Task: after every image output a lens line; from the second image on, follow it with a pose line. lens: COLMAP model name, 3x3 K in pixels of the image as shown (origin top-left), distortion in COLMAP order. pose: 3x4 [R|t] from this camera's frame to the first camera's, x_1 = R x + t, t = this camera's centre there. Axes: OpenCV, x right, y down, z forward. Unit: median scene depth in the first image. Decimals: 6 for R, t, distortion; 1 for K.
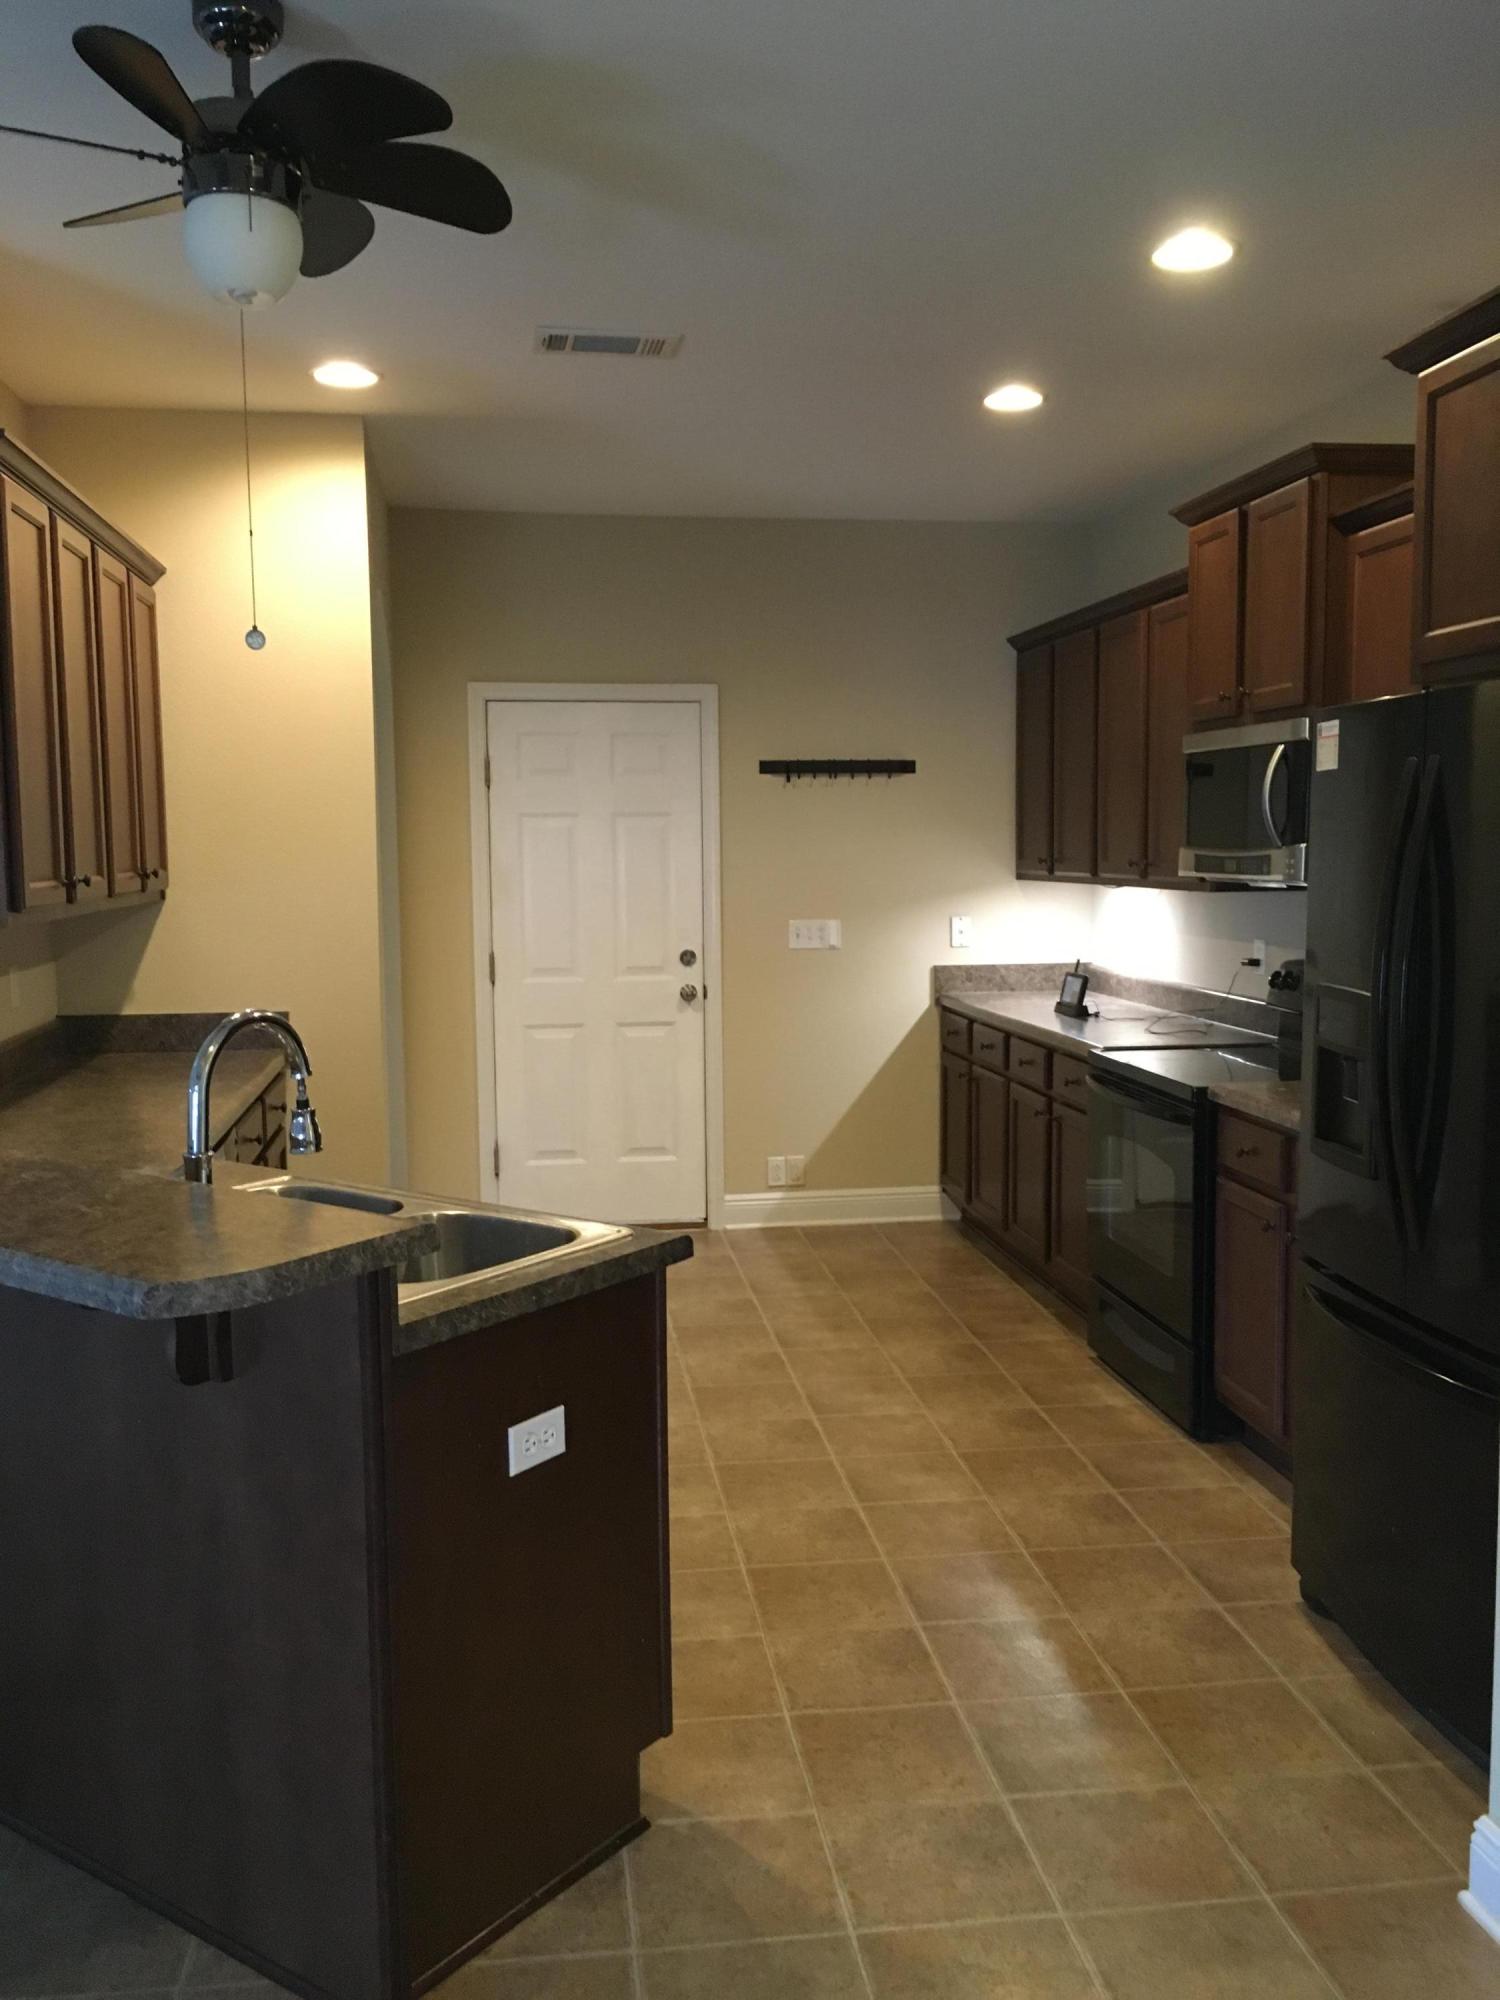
lens RADIAL K [[1703.5, 0, 749.3], [0, 1703.5, 995.5], [0, 0, 1]] dist [0.070303, -0.094136]
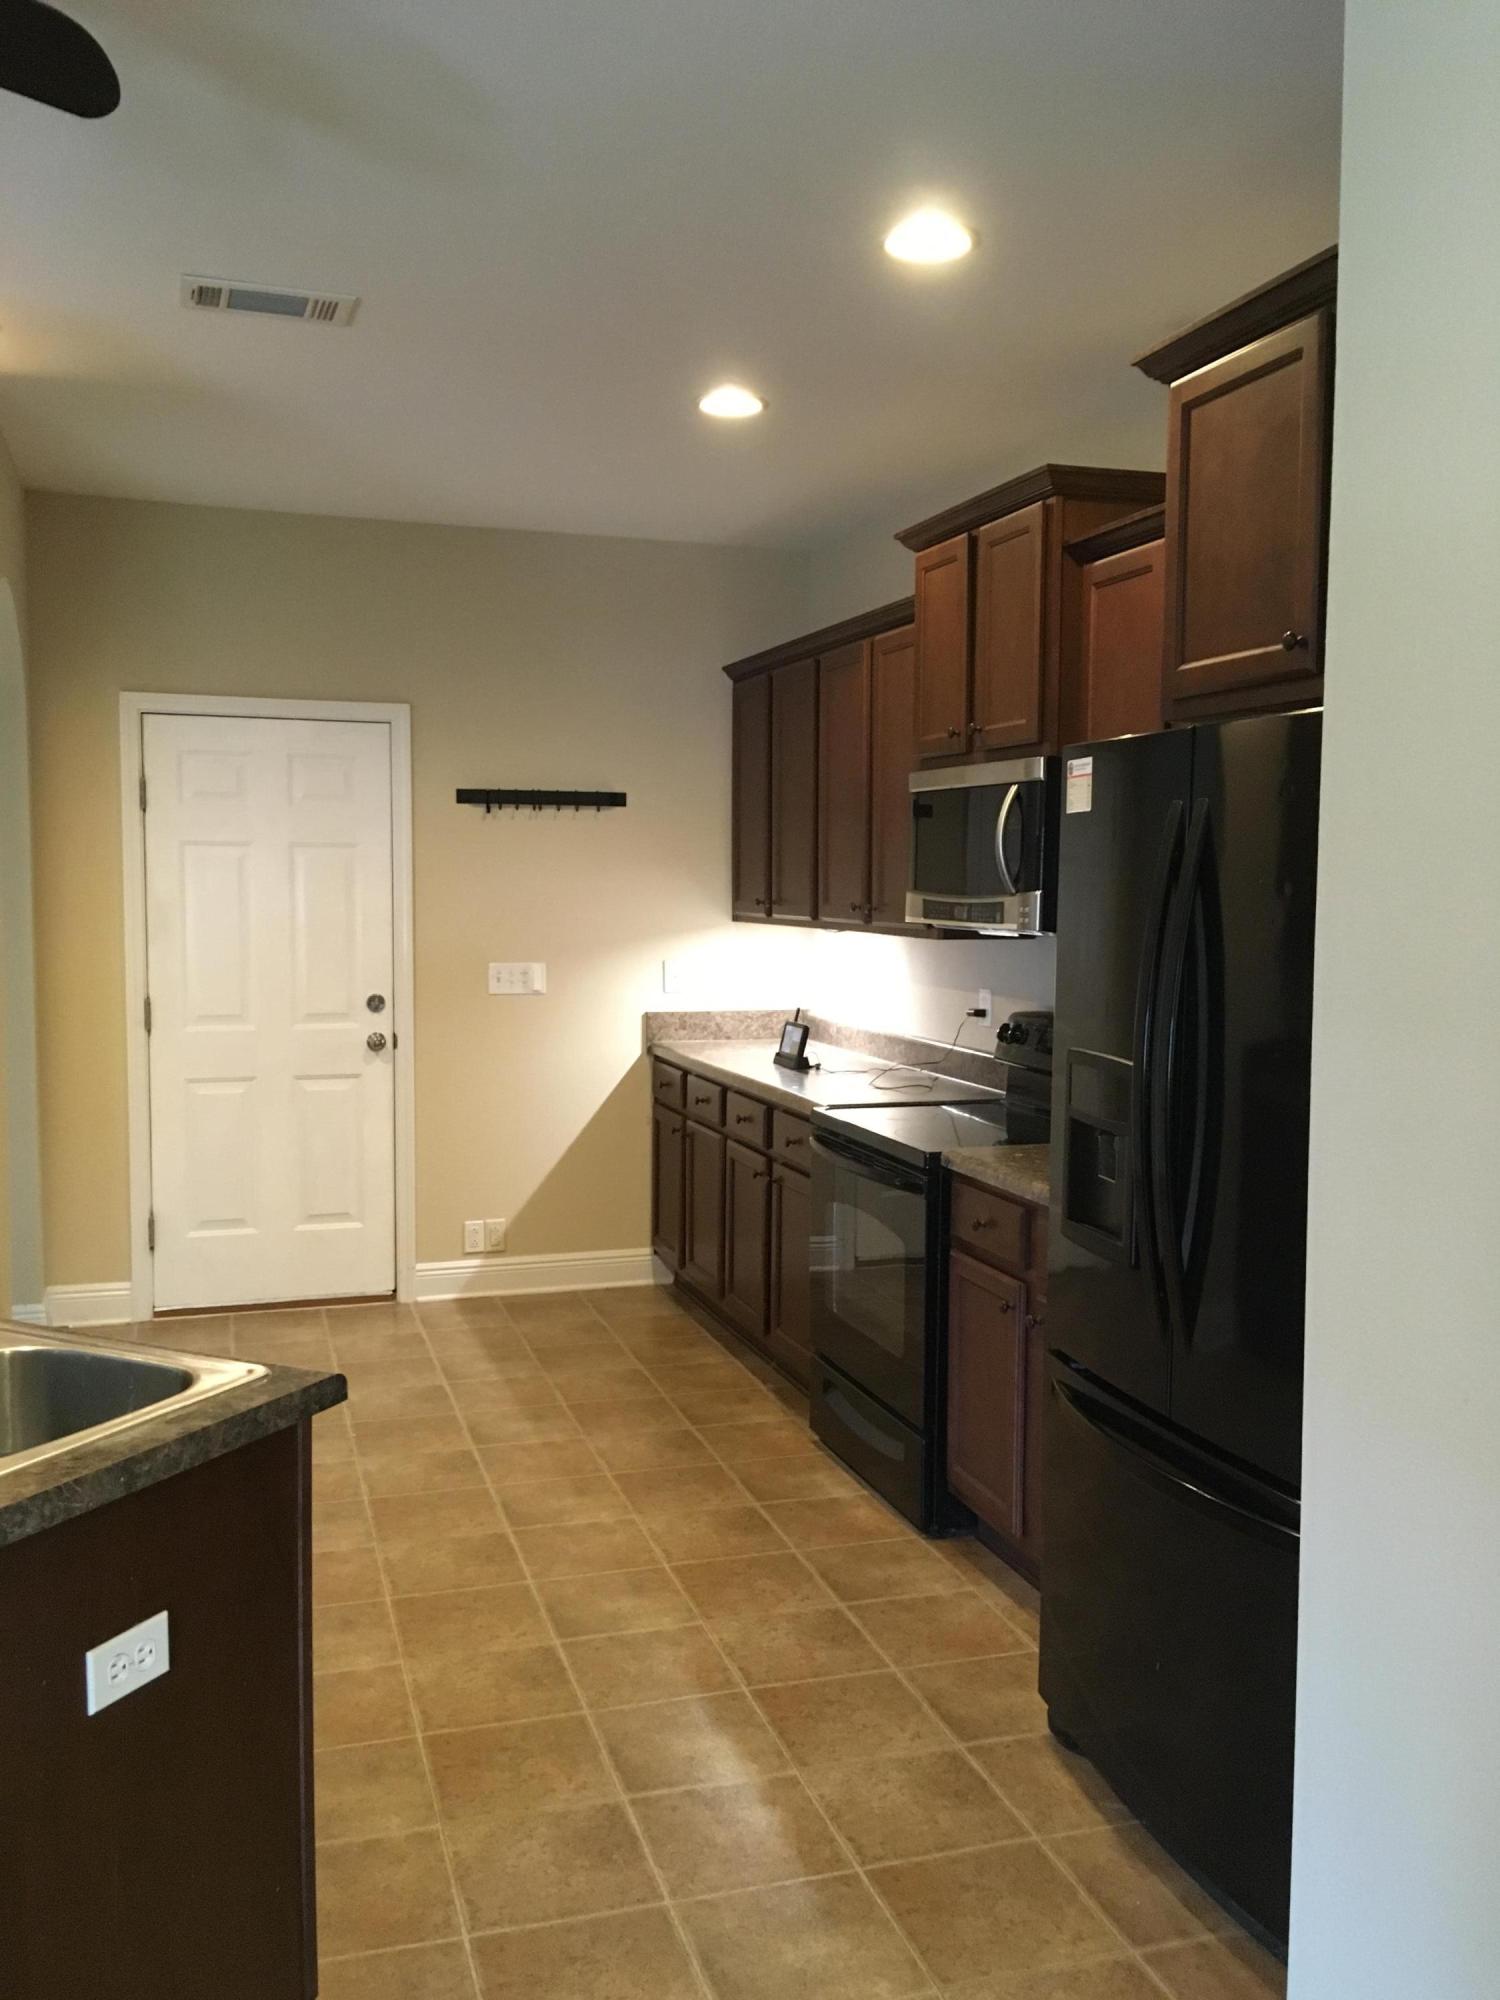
lens RADIAL K [[1703.5, 0, 739.3], [0, 1703.5, 999.8], [0, 0, 1]] dist [0.070303, -0.094136]
pose [[0.986673, 0.003537, 0.162680, 0.010424], [-0.000736, 0.999851, -0.017274, -0.012530], [-0.162717, 0.016924, 0.986528, 0.105679]]
